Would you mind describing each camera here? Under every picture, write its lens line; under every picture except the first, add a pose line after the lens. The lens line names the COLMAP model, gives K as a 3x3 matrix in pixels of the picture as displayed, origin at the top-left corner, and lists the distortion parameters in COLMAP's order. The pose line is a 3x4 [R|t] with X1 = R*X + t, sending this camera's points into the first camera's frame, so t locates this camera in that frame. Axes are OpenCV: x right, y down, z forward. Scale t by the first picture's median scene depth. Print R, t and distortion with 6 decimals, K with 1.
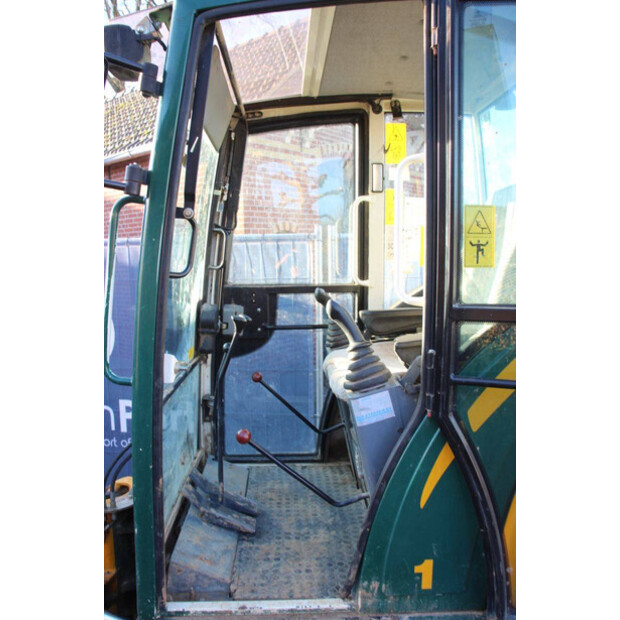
lens RADIAL K [[511.9, 0, 310.9], [0, 511.9, 315.1], [0, 0, 1]] dist [-0.168724, 0.135522]
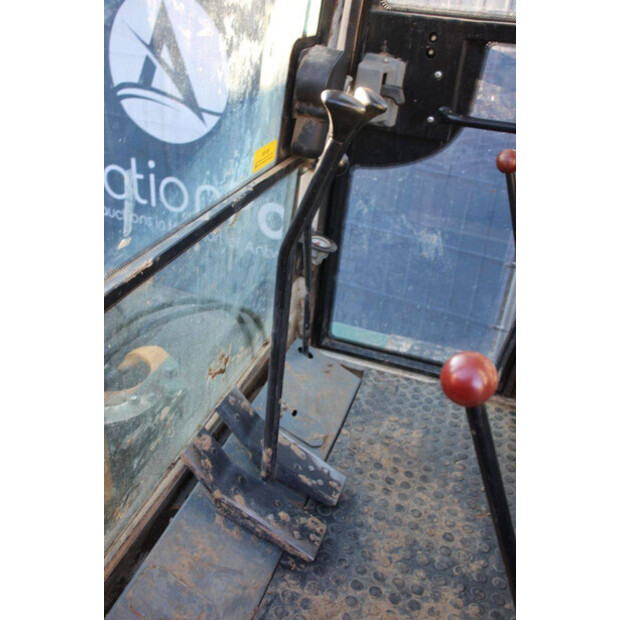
lens RADIAL K [[601.3, 0, 310.8], [0, 601.3, 314.0], [0, 0, 1]] dist [-0.050768, 0.000000]
pose [[0.927886, 0.246084, -0.280126, -0.008028], [-0.117358, 0.905845, 0.407028, -0.022331], [0.353913, -0.344800, 0.869401, 0.487640]]
